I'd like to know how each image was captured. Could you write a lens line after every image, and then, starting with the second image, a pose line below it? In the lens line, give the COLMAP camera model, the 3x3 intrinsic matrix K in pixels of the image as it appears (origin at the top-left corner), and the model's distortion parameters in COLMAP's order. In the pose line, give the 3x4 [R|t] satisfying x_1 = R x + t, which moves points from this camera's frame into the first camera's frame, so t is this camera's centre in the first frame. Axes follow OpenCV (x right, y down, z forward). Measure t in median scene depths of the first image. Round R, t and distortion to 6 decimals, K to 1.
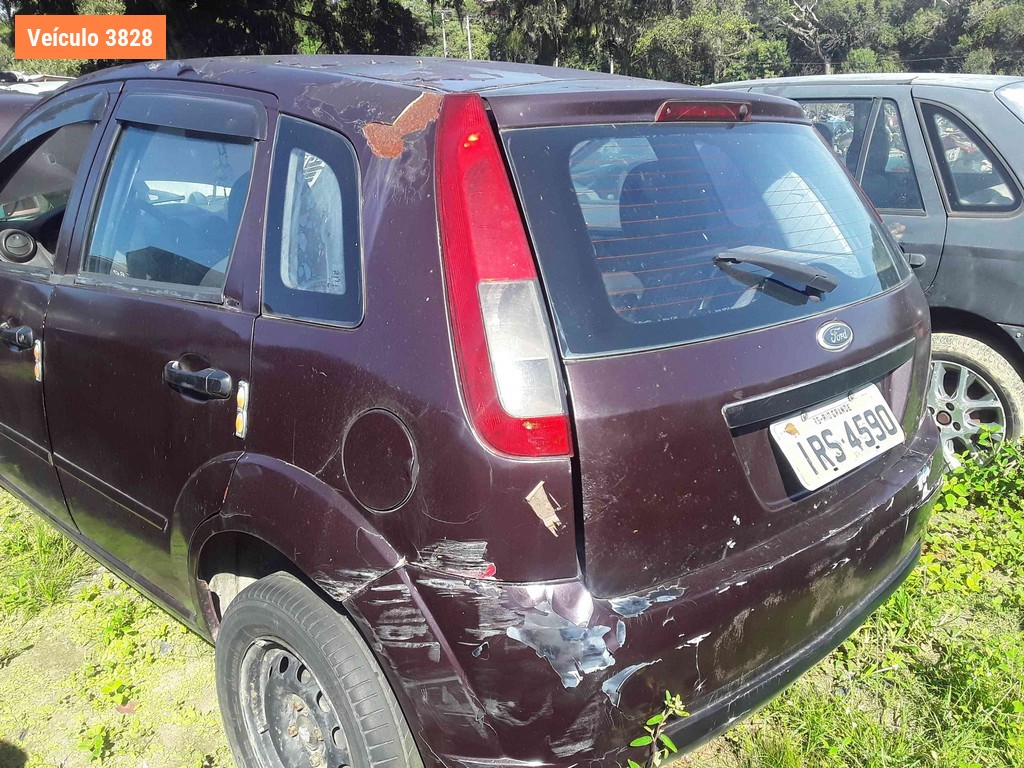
lens RADIAL K [[977.6, 0, 513.2], [0, 977.6, 378.5], [0, 0, 1]] dist [0.105632, -0.229973]
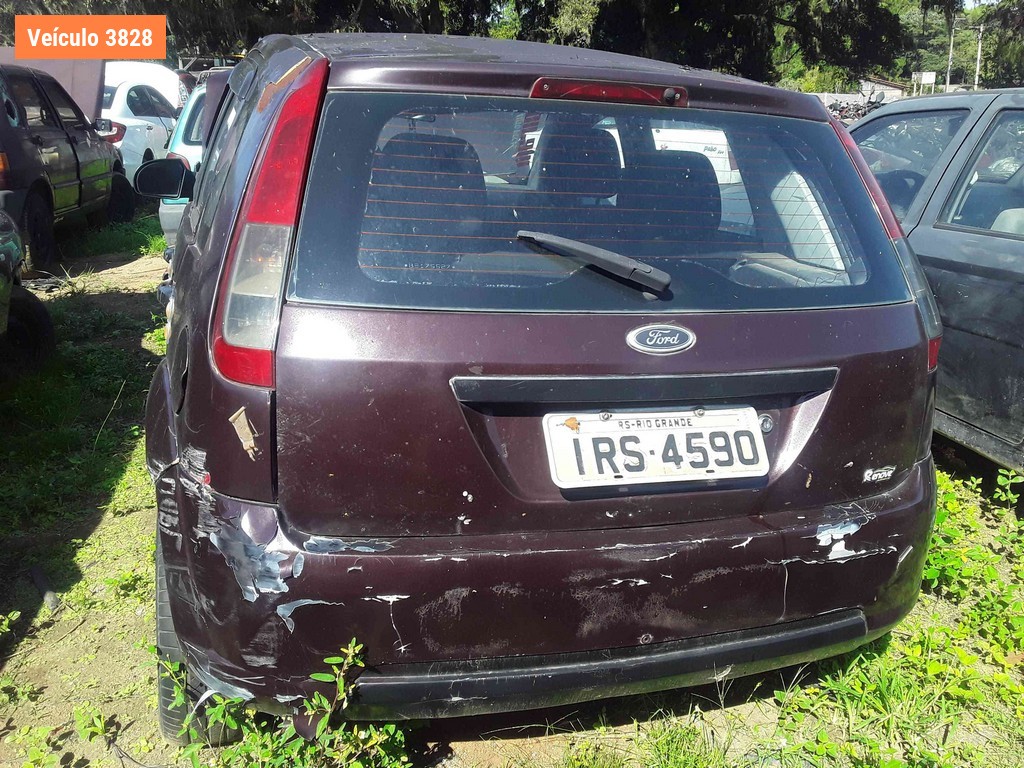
lens RADIAL K [[977.6, 0, 513.2], [0, 977.6, 378.5], [0, 0, 1]] dist [0.105632, -0.229973]
pose [[0.879008, 0.174351, -0.443786, 0.708729], [-0.177119, 0.983546, 0.035588, -0.016726], [0.442689, 0.047321, 0.895426, 0.135699]]
